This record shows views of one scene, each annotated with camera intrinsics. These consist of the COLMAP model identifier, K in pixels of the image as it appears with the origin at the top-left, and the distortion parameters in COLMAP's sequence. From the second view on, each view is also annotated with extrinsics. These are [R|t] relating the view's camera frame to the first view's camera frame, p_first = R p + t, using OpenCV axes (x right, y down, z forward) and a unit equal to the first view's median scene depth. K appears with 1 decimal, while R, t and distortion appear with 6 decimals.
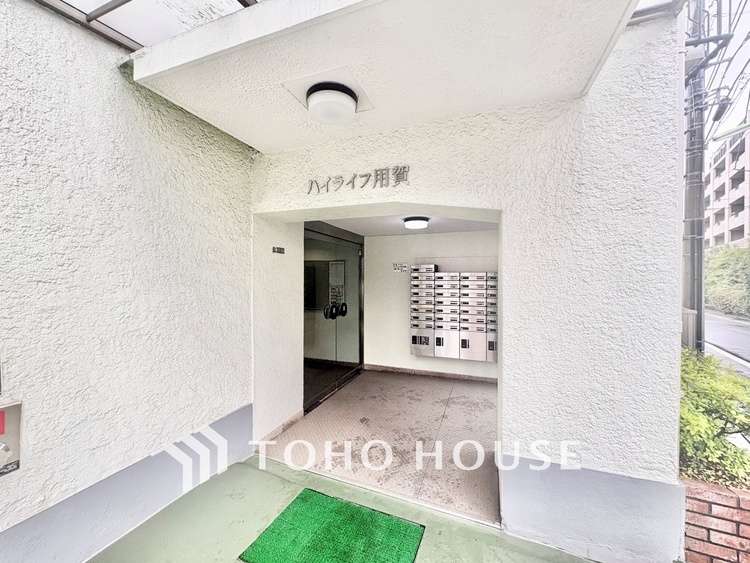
lens RADIAL K [[299.2, 0, 375.6], [0, 299.2, 282.3], [0, 0, 1]] dist [-0.000171, 0.000012]
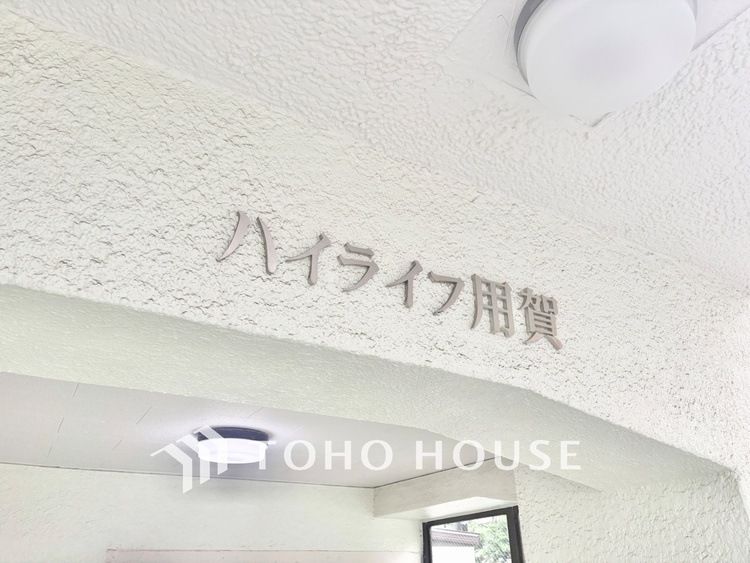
lens RADIAL K [[568.3, 0, 377.4], [0, 568.3, 283.5], [0, 0, 1]] dist [0.027943, -0.008352]
pose [[0.628892, 0.350806, 0.693852, -0.497011], [0.017674, 0.885741, -0.463843, -0.096398], [-0.777292, 0.303970, 0.550835, 0.779650]]
